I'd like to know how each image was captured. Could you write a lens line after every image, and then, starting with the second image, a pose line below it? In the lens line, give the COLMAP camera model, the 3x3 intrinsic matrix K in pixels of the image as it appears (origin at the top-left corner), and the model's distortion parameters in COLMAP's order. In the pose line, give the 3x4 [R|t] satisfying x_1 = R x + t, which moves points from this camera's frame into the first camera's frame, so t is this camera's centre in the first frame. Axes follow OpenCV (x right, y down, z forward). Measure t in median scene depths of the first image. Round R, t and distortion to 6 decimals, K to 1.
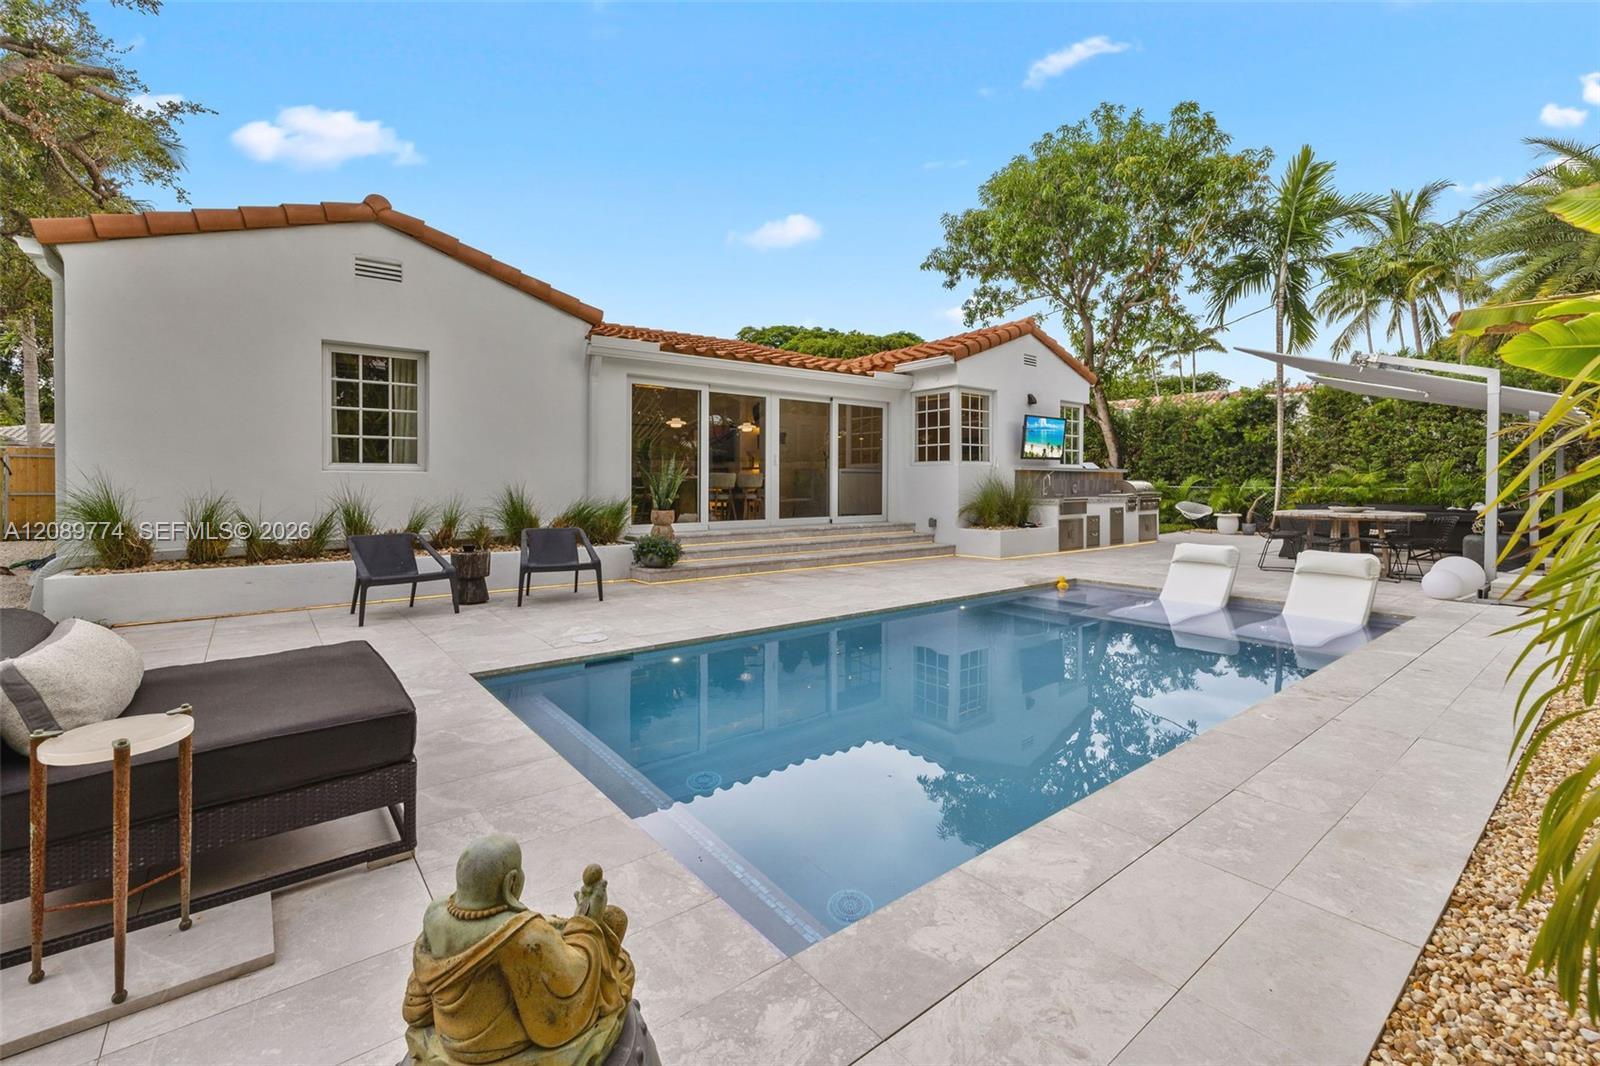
lens RADIAL K [[686.6, 0, 780.3], [0, 686.6, 493.7], [0, 0, 1]] dist [-0.001202, -0.000969]
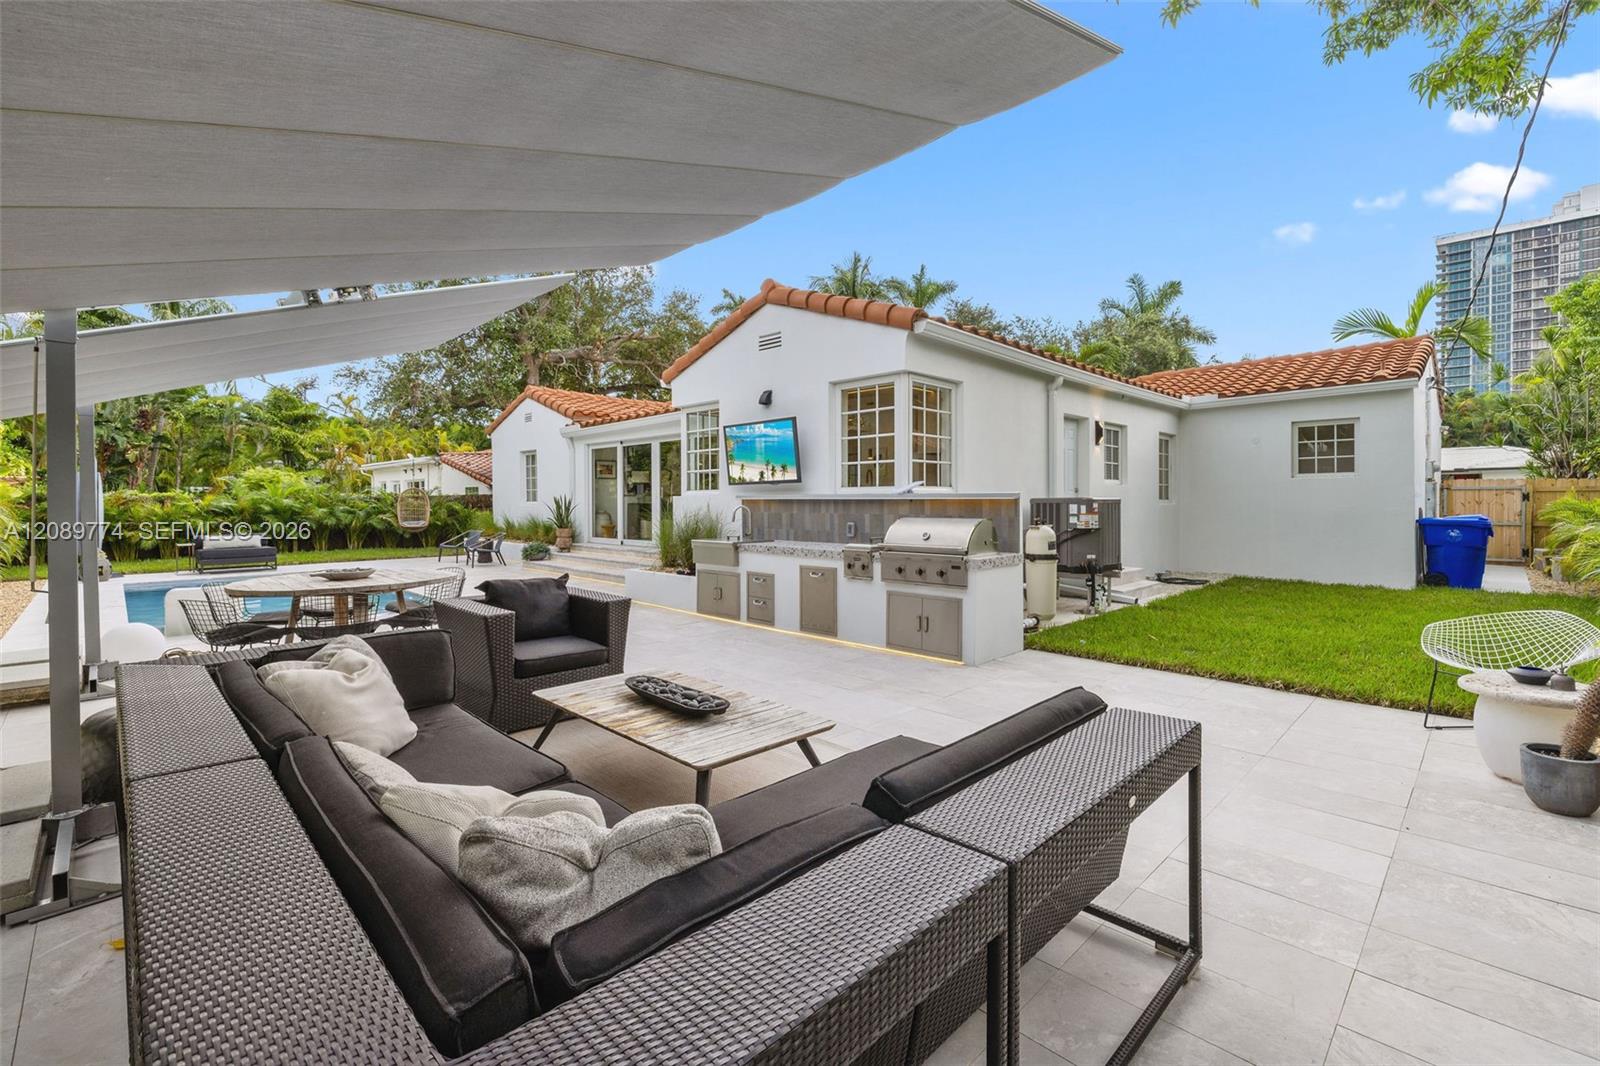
lens RADIAL K [[686.6, 0, 791.5], [0, 686.6, 512.6], [0, 0, 1]] dist [-0.001202, -0.000969]
pose [[0.146077, 0.016638, -0.989133, 0.897972], [-0.012963, 0.999805, 0.014903, -0.027001], [0.989188, 0.010645, 0.146264, 0.777957]]
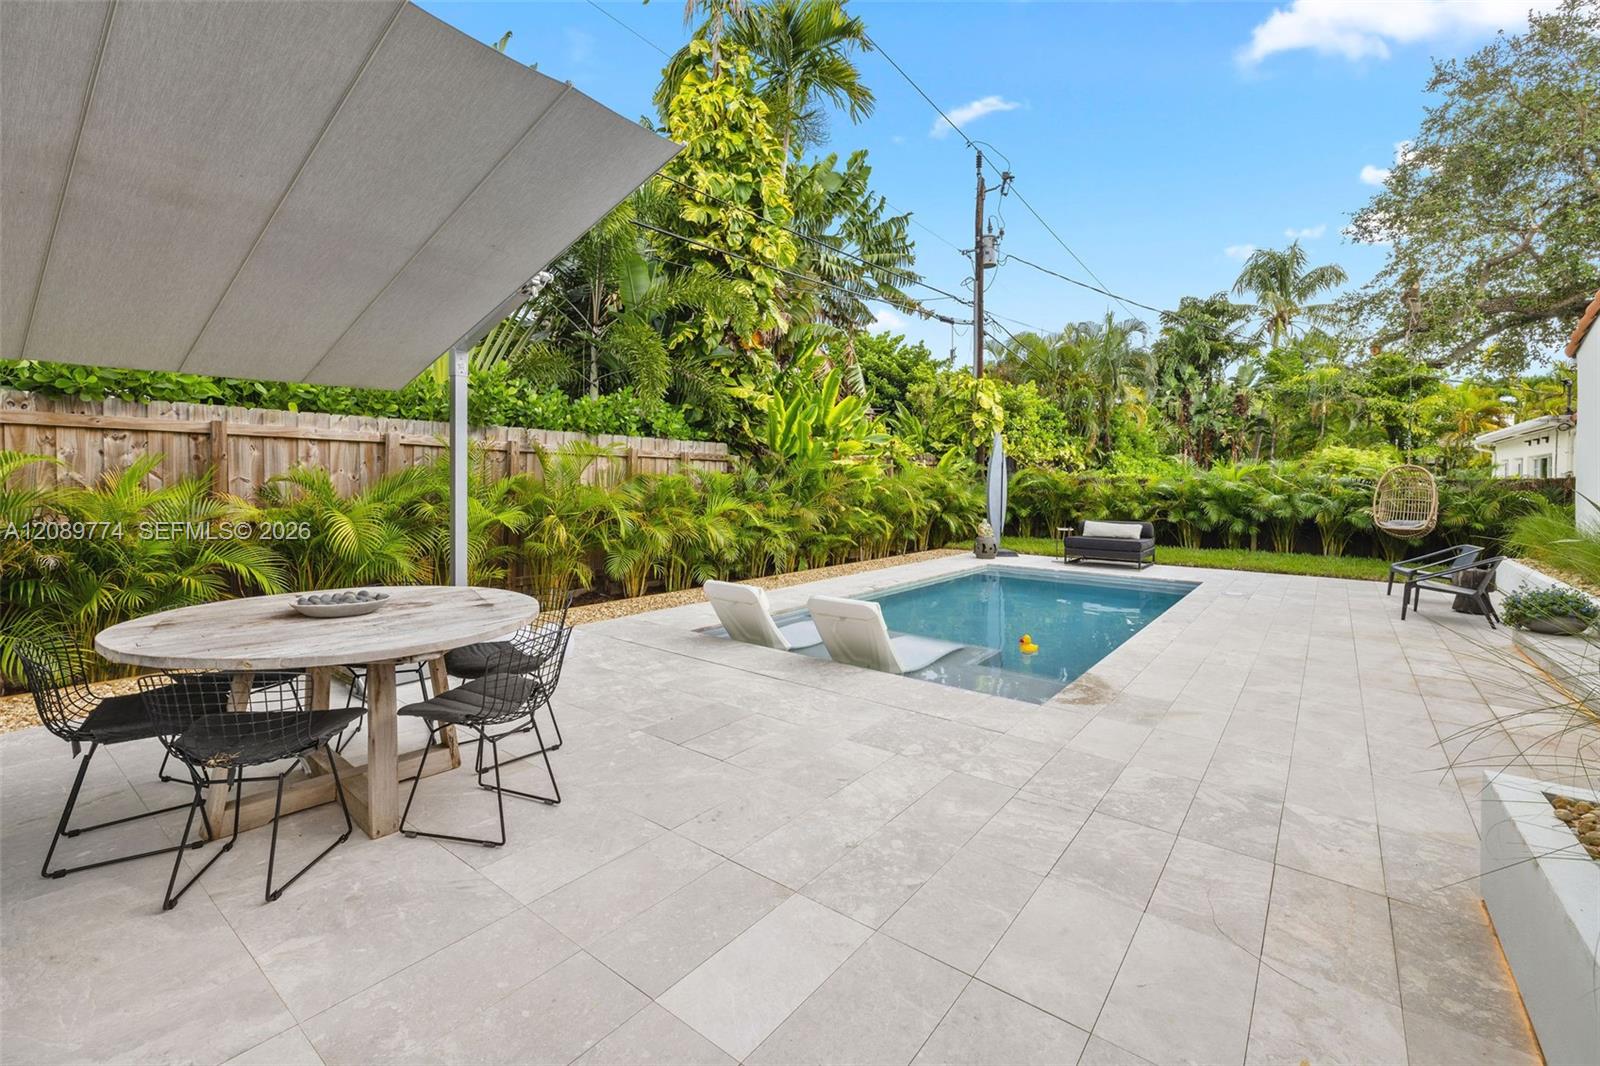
lens RADIAL K [[686.6, 0, 795.3], [0, 686.6, 482.0], [0, 0, 1]] dist [-0.001202, -0.000969]
pose [[-0.962309, -0.012545, -0.271669, 0.413148], [-0.018742, 0.999620, 0.020227, -0.028285], [0.271312, 0.024556, -0.962178, 0.828524]]
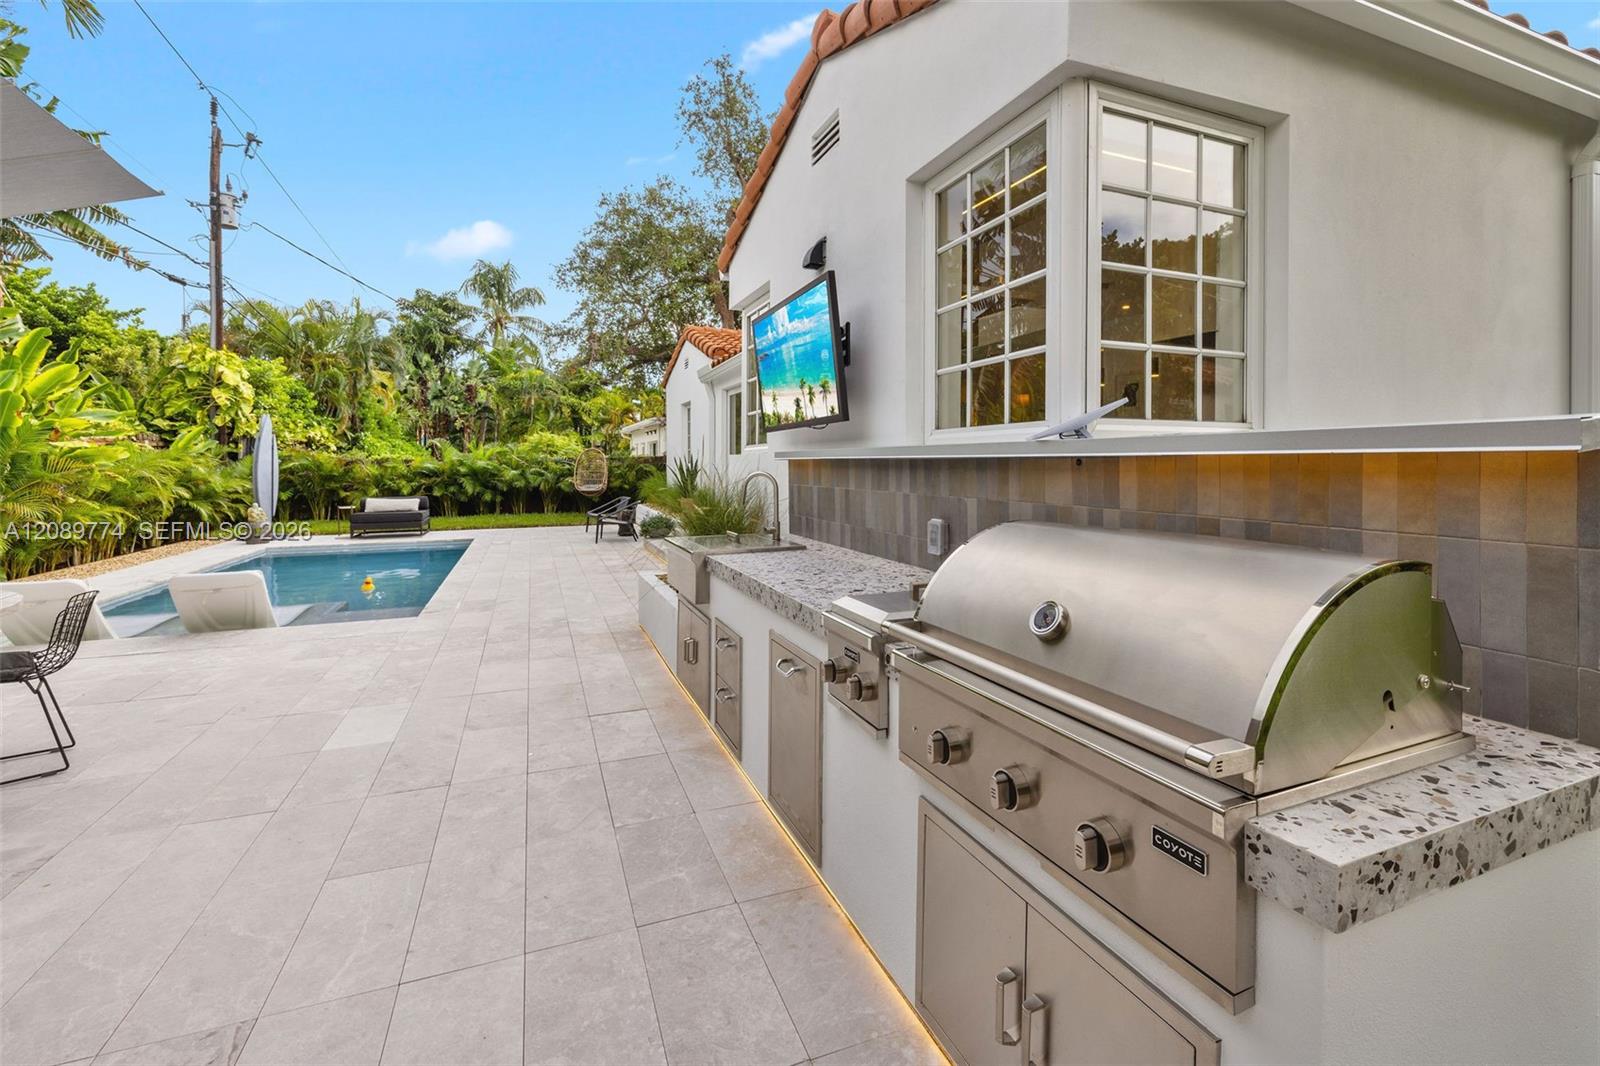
lens RADIAL K [[686.6, 0, 793.0], [0, 686.6, 463.2], [0, 0, 1]] dist [-0.001202, -0.000969]
pose [[-0.263671, 0.002189, -0.964610, 0.585130], [-0.011484, 0.999919, 0.005408, -0.029418], [0.964544, 0.012504, -0.263625, 0.915714]]
